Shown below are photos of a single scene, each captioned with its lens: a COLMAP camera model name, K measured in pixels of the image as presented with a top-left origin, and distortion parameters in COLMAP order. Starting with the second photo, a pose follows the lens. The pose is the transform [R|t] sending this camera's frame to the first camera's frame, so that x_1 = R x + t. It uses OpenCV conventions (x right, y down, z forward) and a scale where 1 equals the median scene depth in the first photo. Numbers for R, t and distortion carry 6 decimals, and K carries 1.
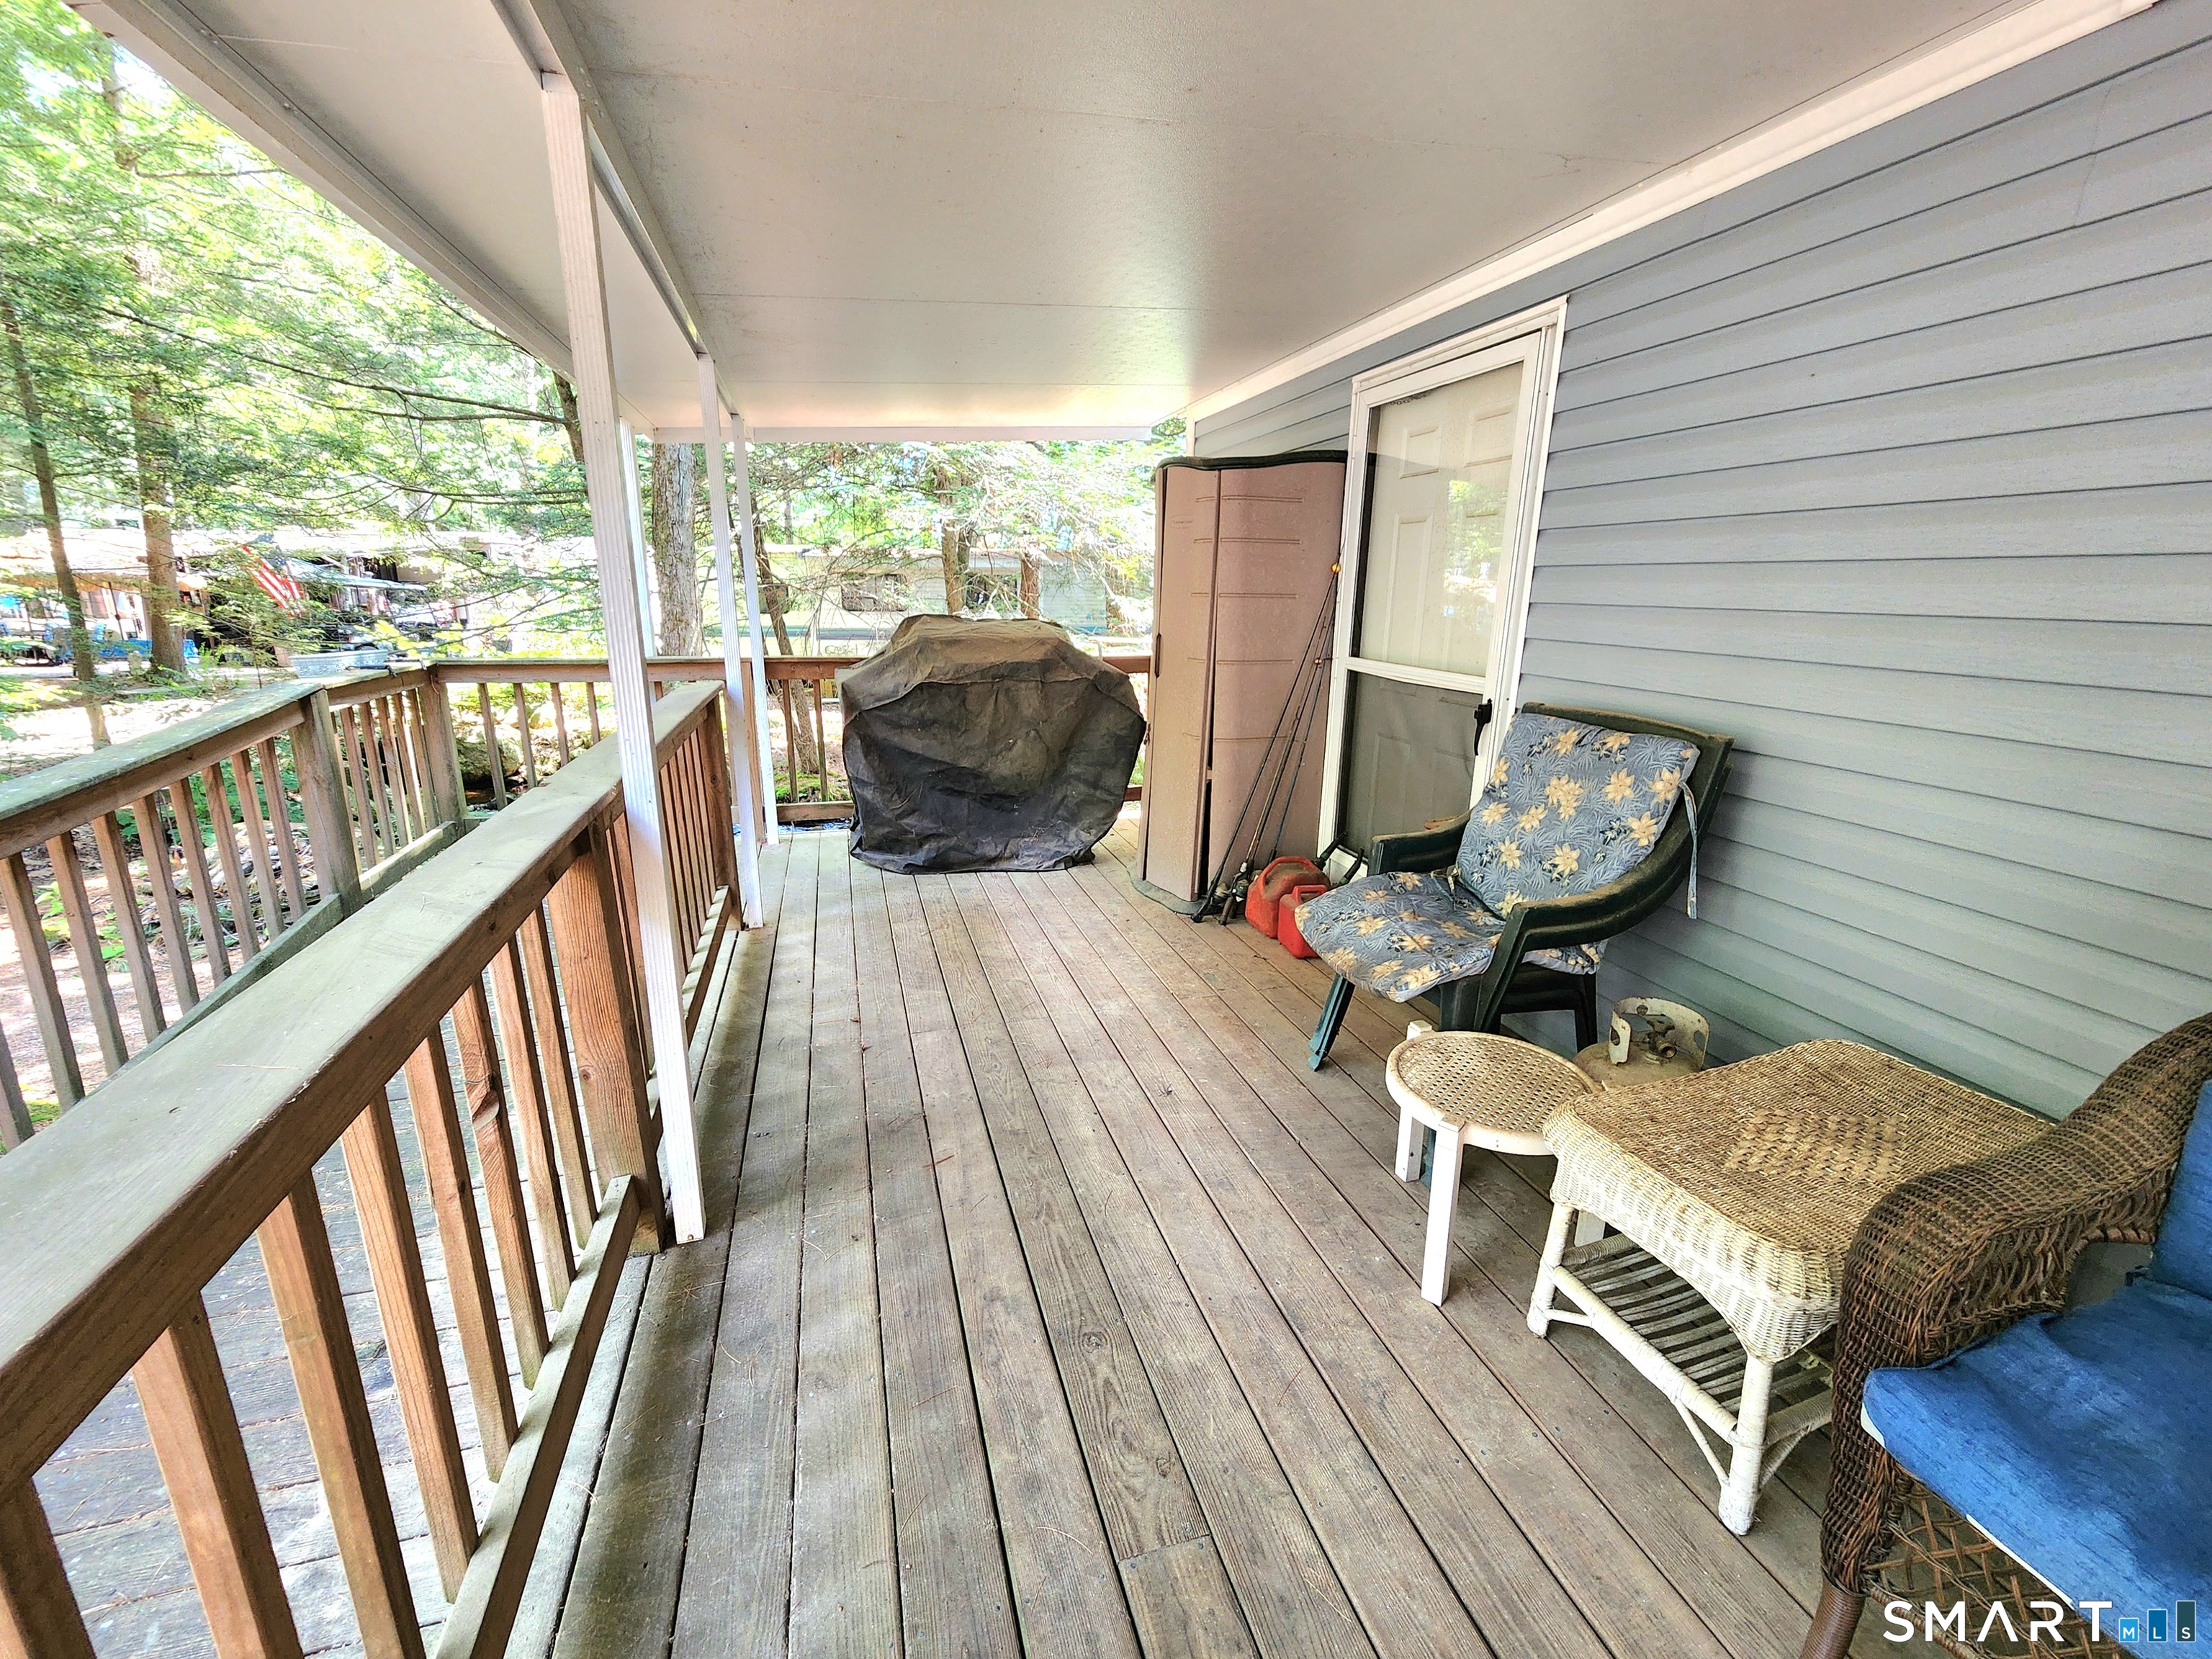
lens RADIAL K [[906.2, 0, 1103.9], [0, 906.2, 810.4], [0, 0, 1]] dist [0.003738, -0.003151]
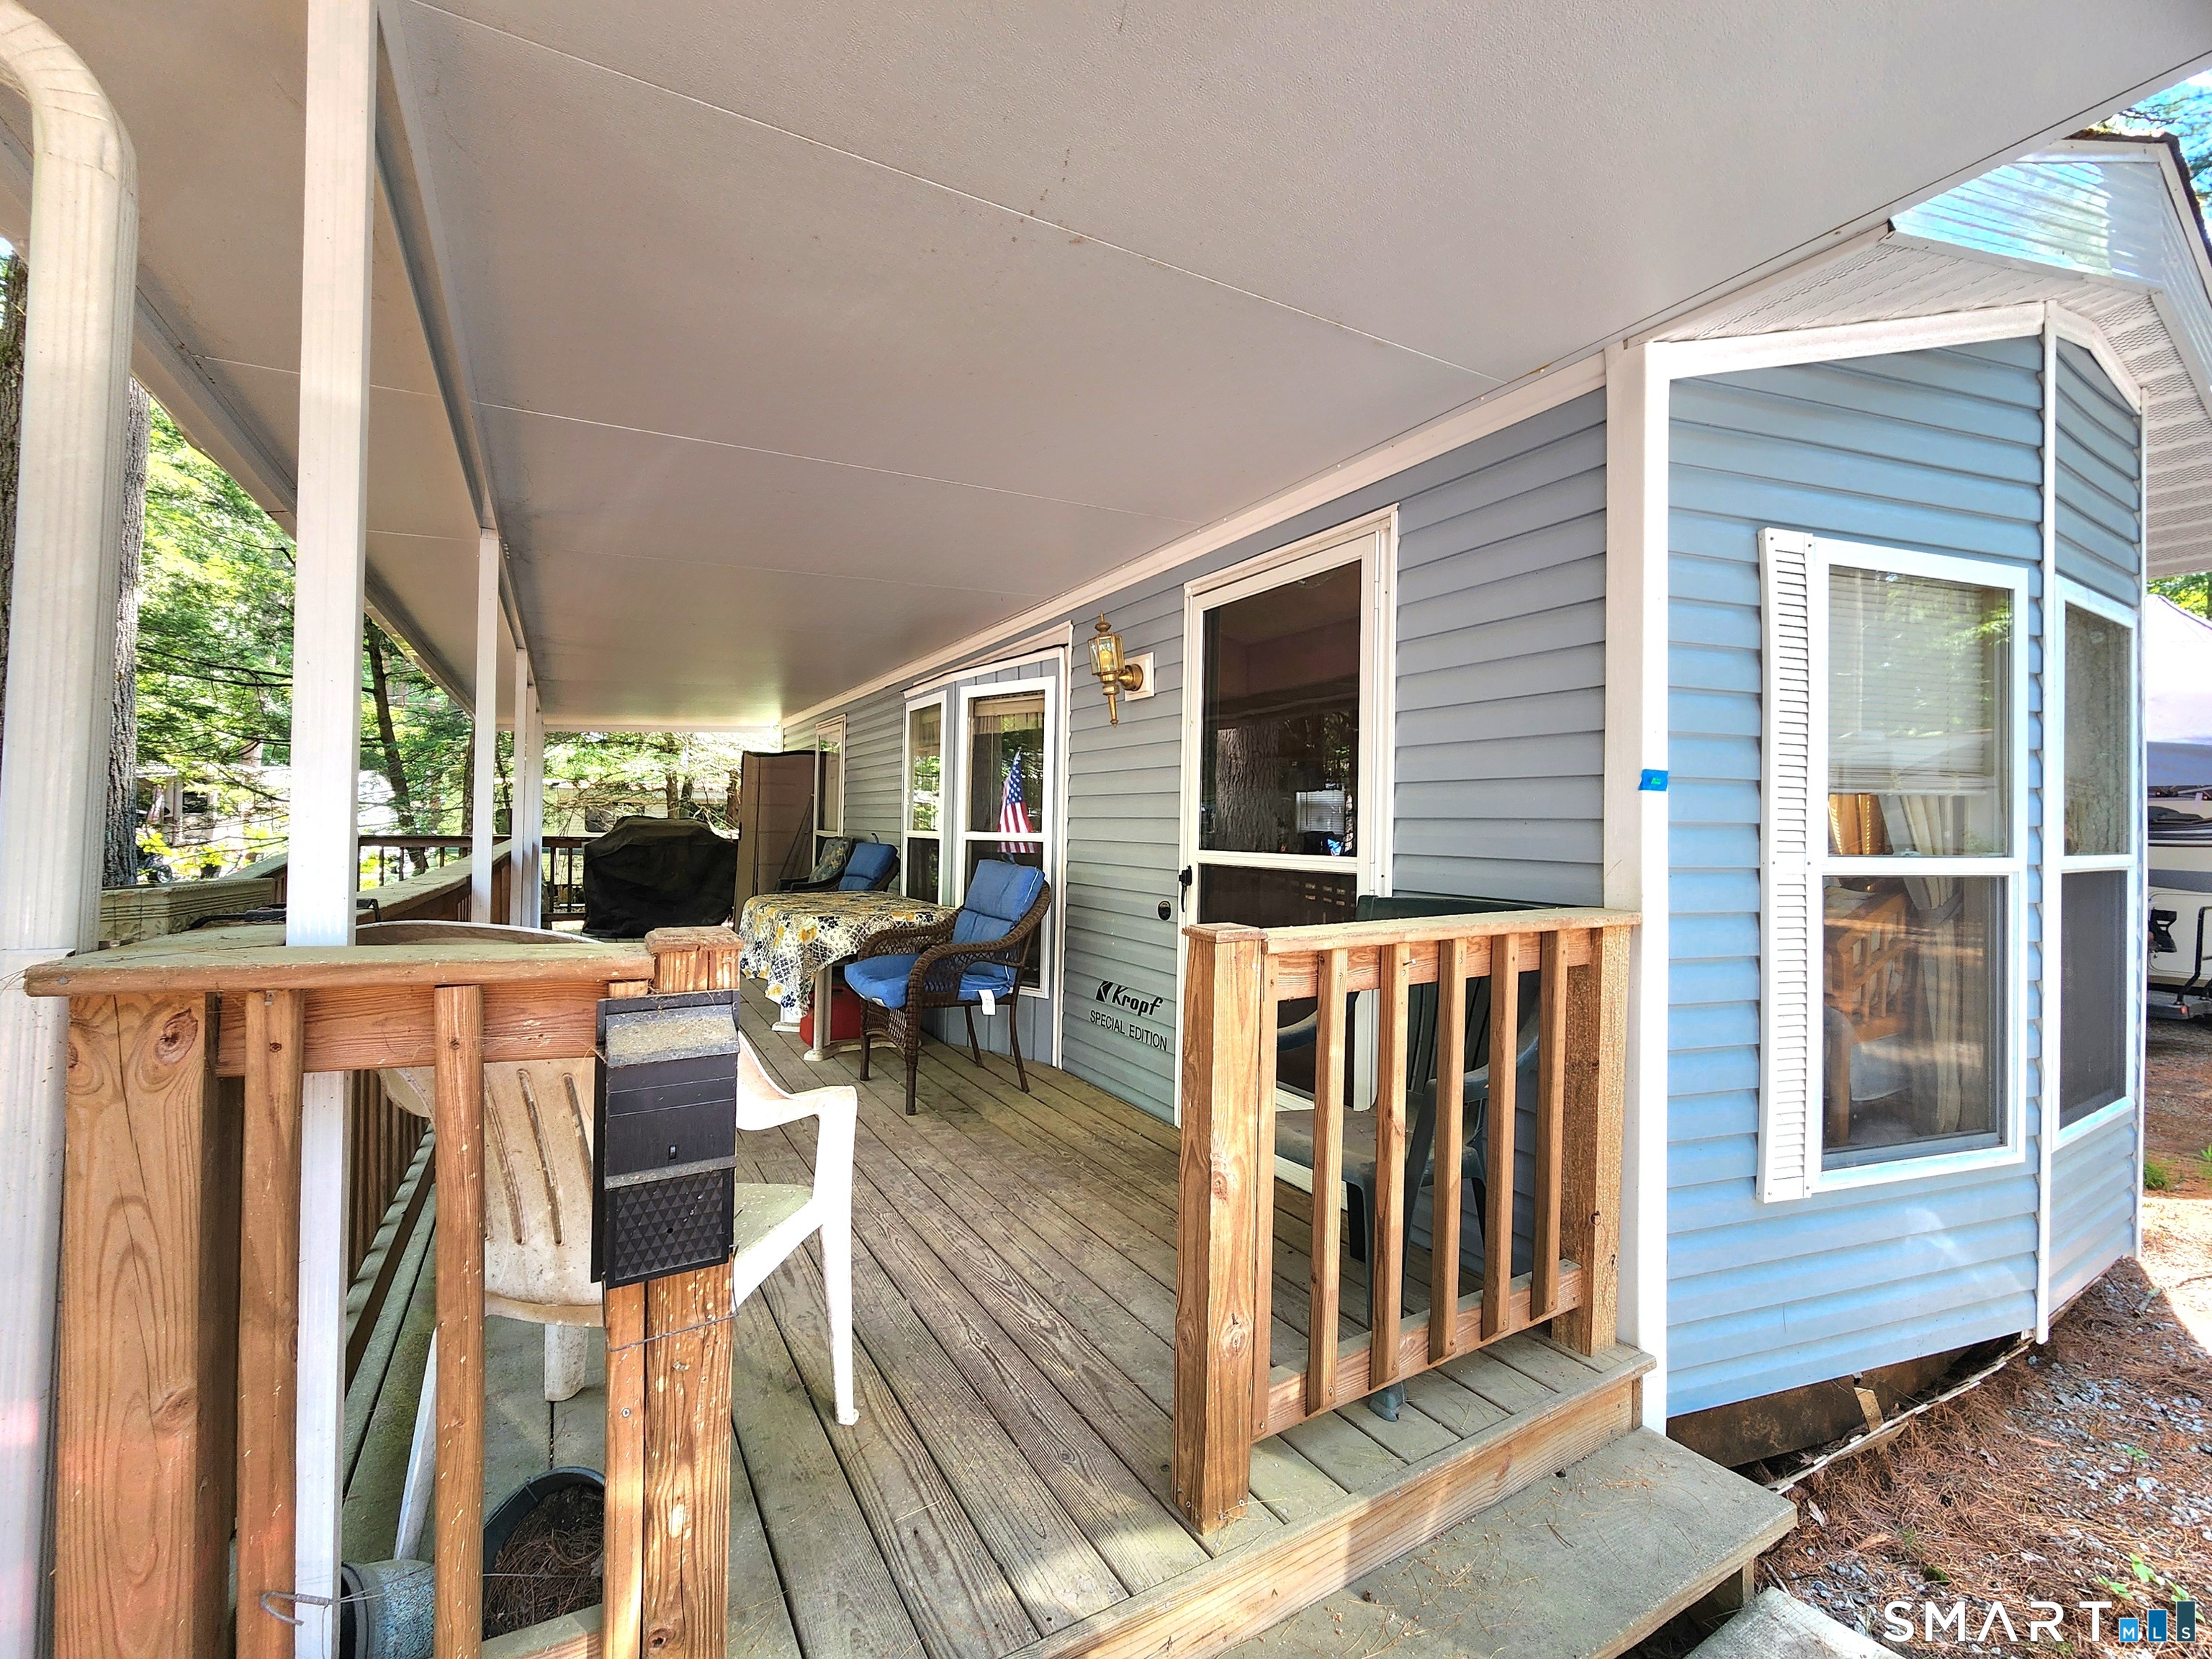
lens RADIAL K [[906.2, 0, 1103.9], [0, 906.2, 810.4], [0, 0, 1]] dist [0.003738, -0.003151]
pose [[0.969706, 0.007313, 0.244164, 0.357748], [0.054571, 0.967804, -0.245719, 0.357594], [-0.238100, 0.251599, 0.938087, -1.260005]]
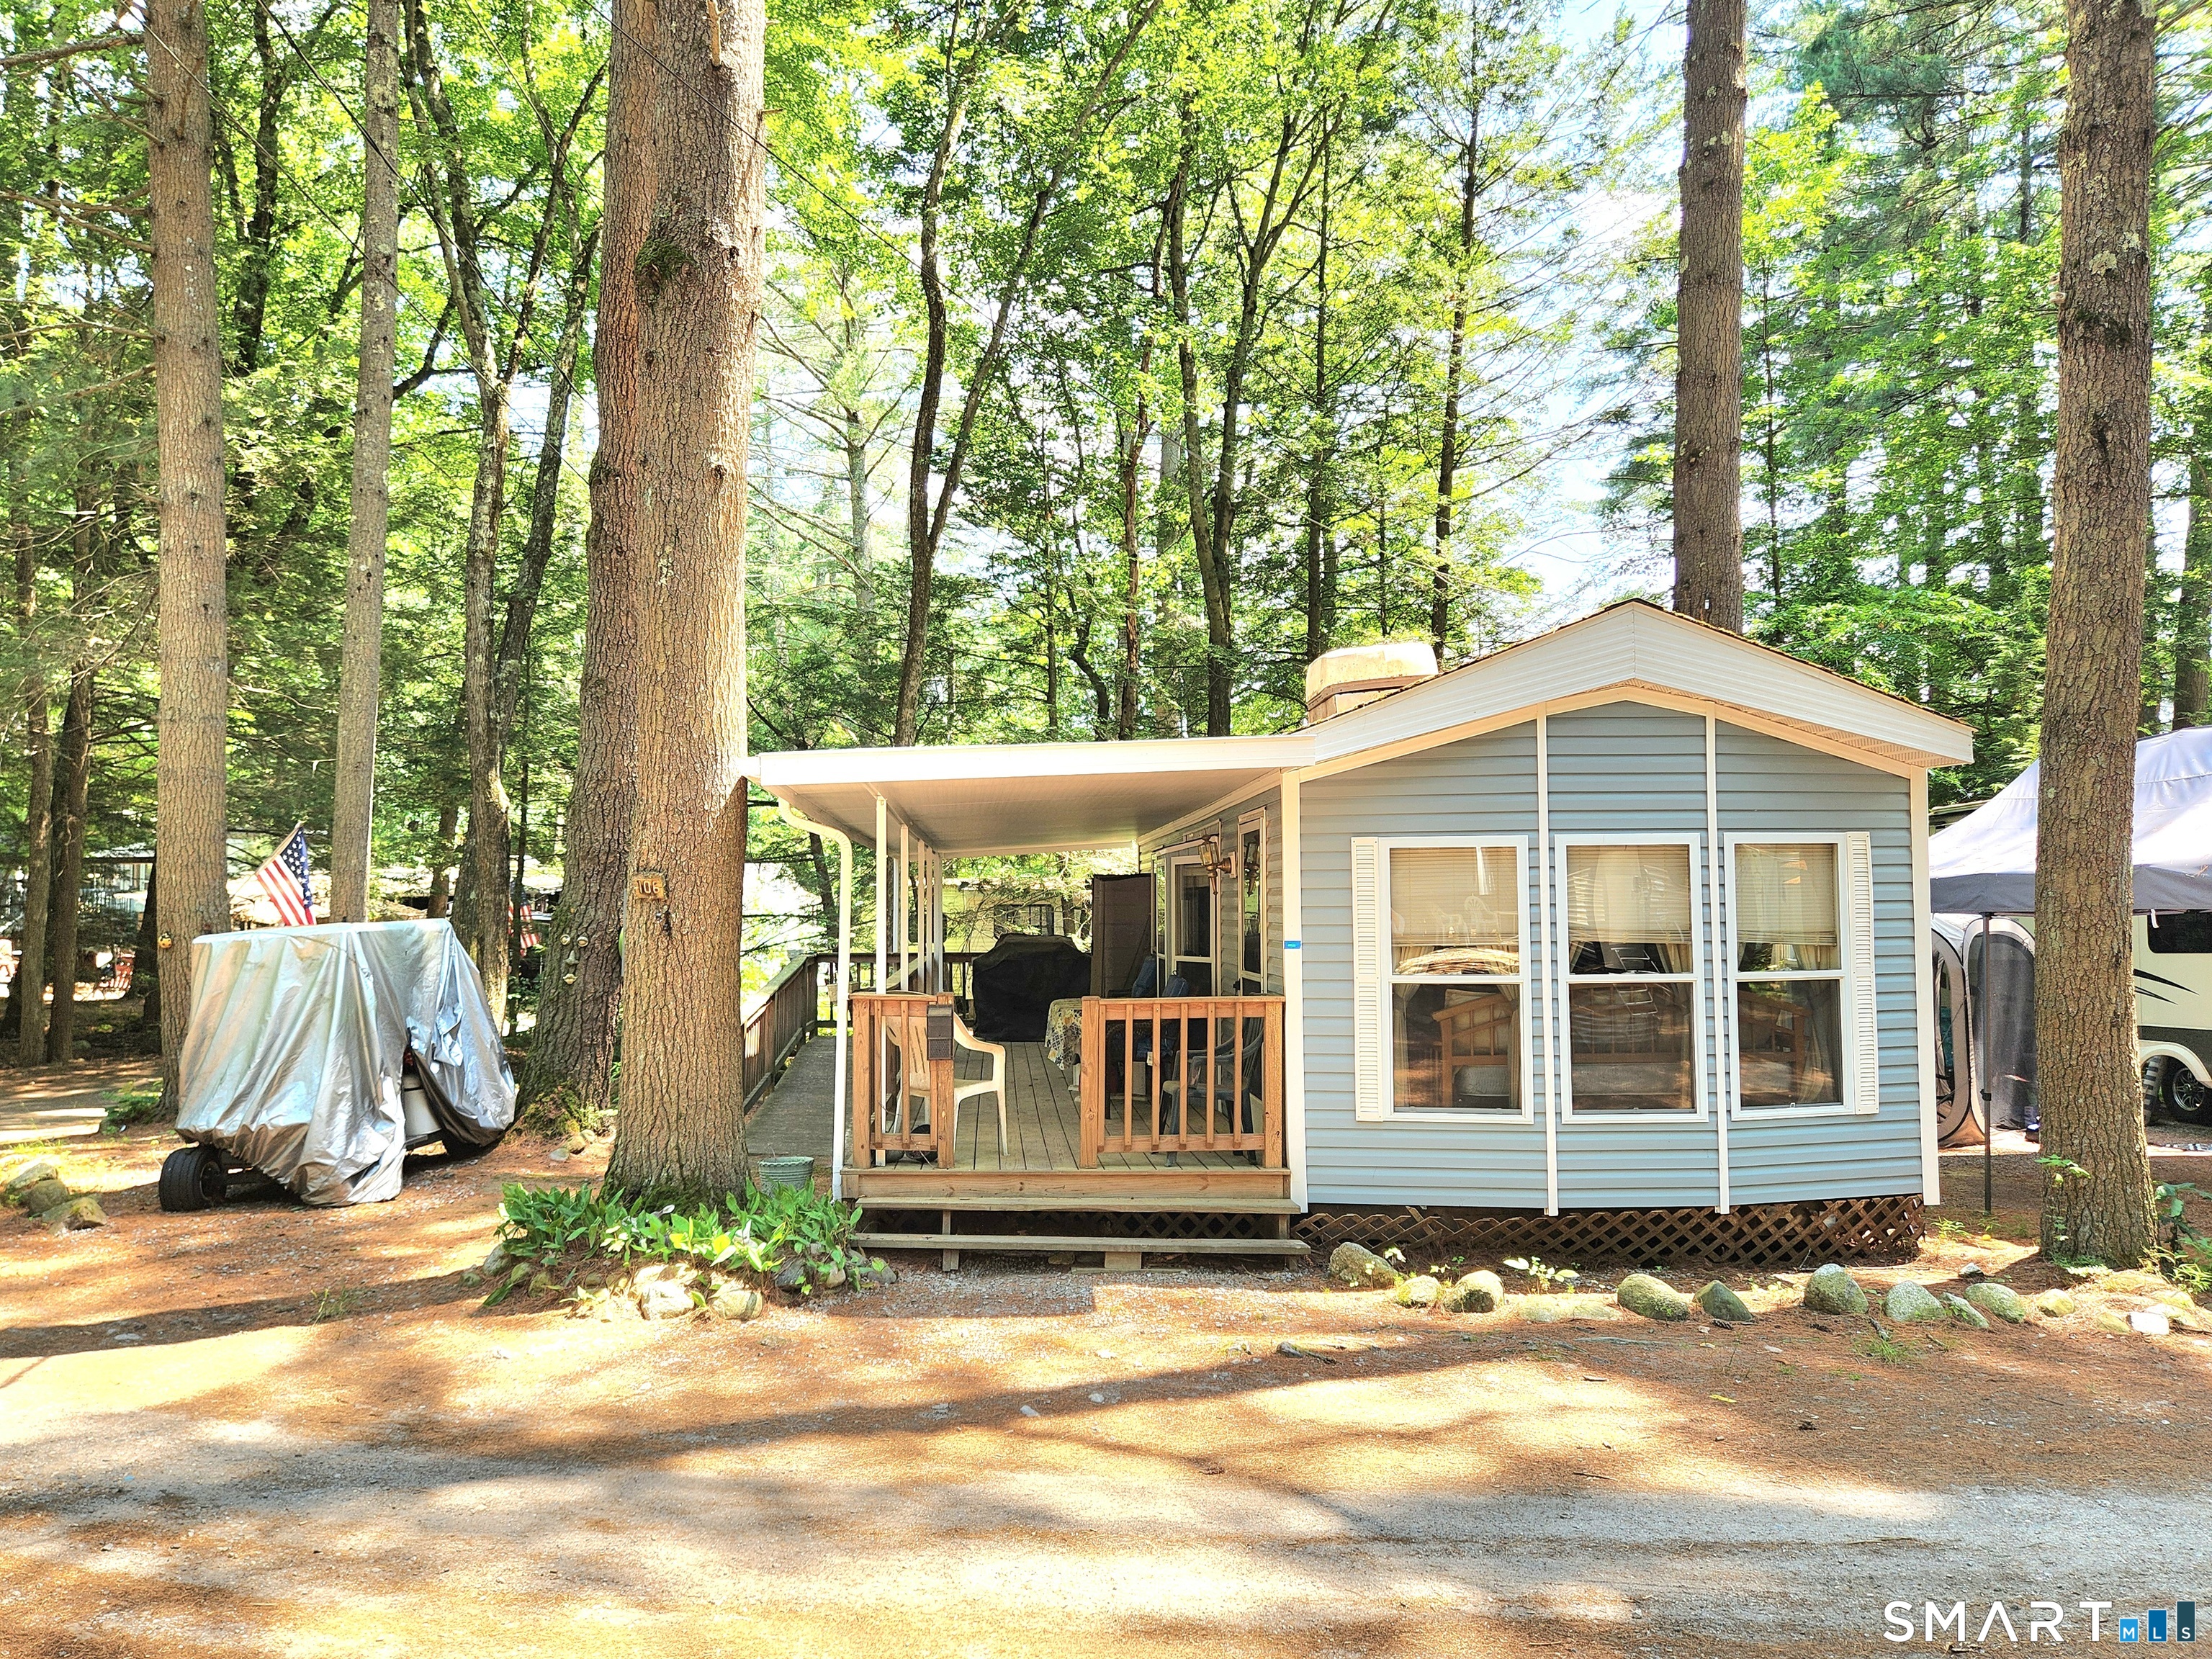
lens RADIAL K [[1529.6, 0, 1101.9], [0, 1529.6, 888.7], [0, 0, 1]] dist [0.032984, 0.000108]
pose [[0.981125, -0.021106, -0.192221, 0.895444], [-0.027547, 0.968635, -0.246957, 0.675284], [0.191404, 0.247591, 0.949770, -2.873442]]
